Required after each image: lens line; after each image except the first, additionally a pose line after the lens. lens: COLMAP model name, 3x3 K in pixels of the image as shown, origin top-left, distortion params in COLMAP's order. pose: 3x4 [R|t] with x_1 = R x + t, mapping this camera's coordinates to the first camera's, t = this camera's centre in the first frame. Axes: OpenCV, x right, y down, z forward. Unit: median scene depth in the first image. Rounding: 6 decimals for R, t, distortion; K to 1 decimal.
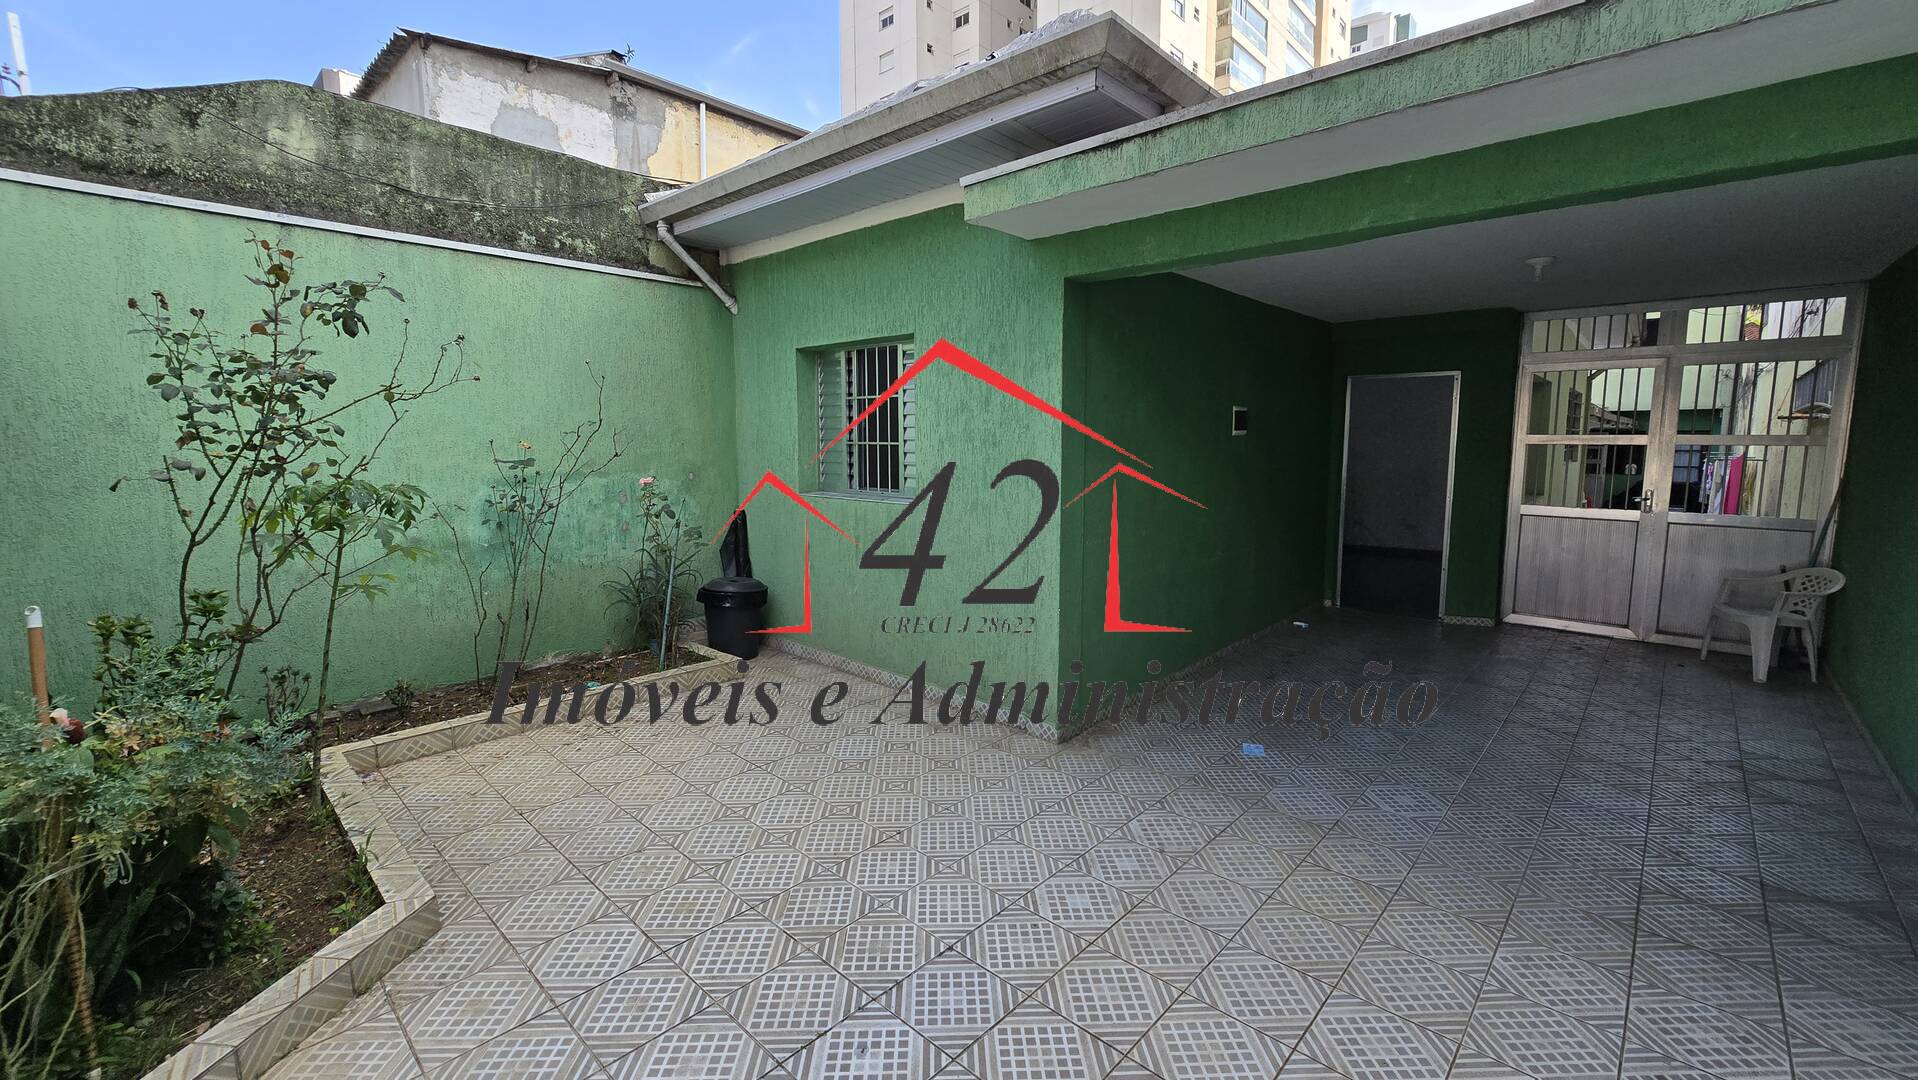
lens RADIAL K [[778.3, 0, 962.8], [0, 778.3, 523.2], [0, 0, 1]] dist [-0.003339, 0.000129]
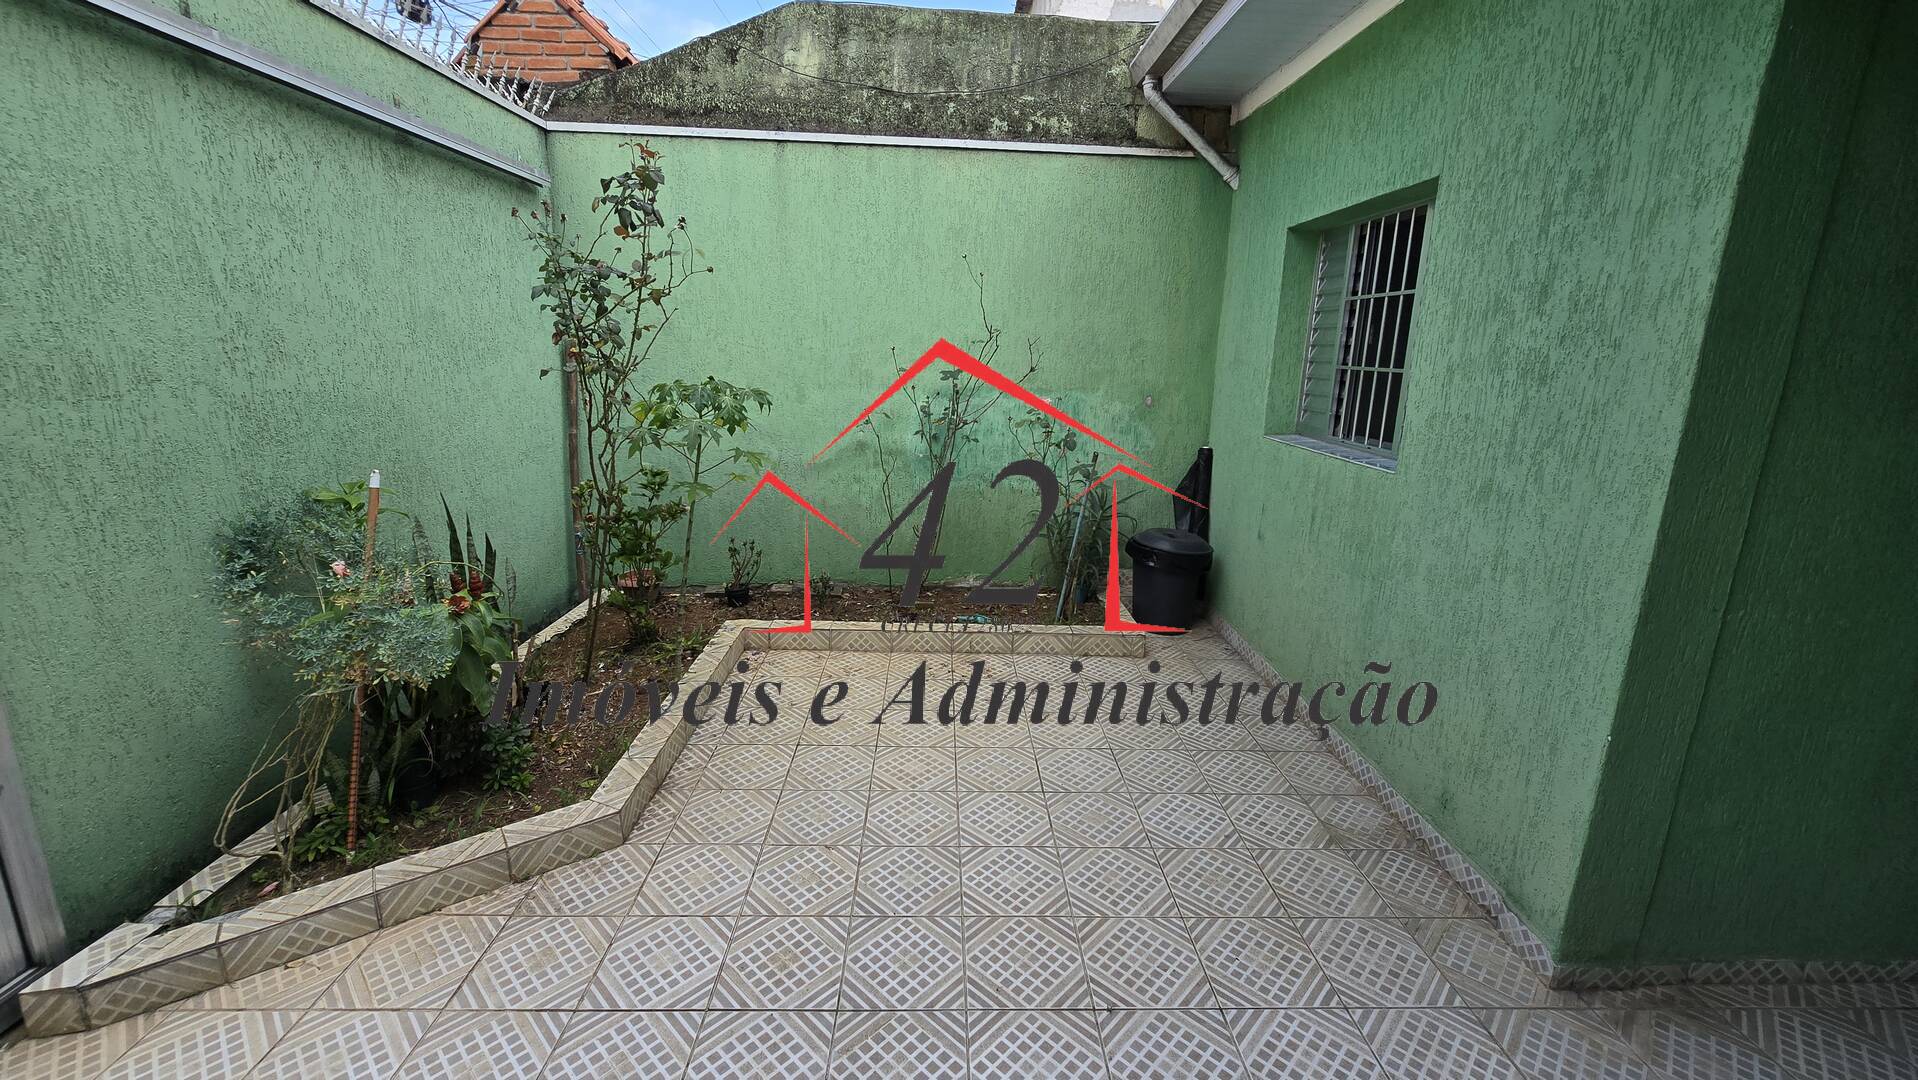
lens RADIAL K [[778.3, 0, 962.8], [0, 778.3, 523.2], [0, 0, 1]] dist [-0.003339, 0.000129]
pose [[0.699451, 0.178348, -0.692069, 0.129674], [-0.108451, 0.983635, 0.143878, -0.036658], [0.706404, -0.025580, 0.707347, 0.334139]]
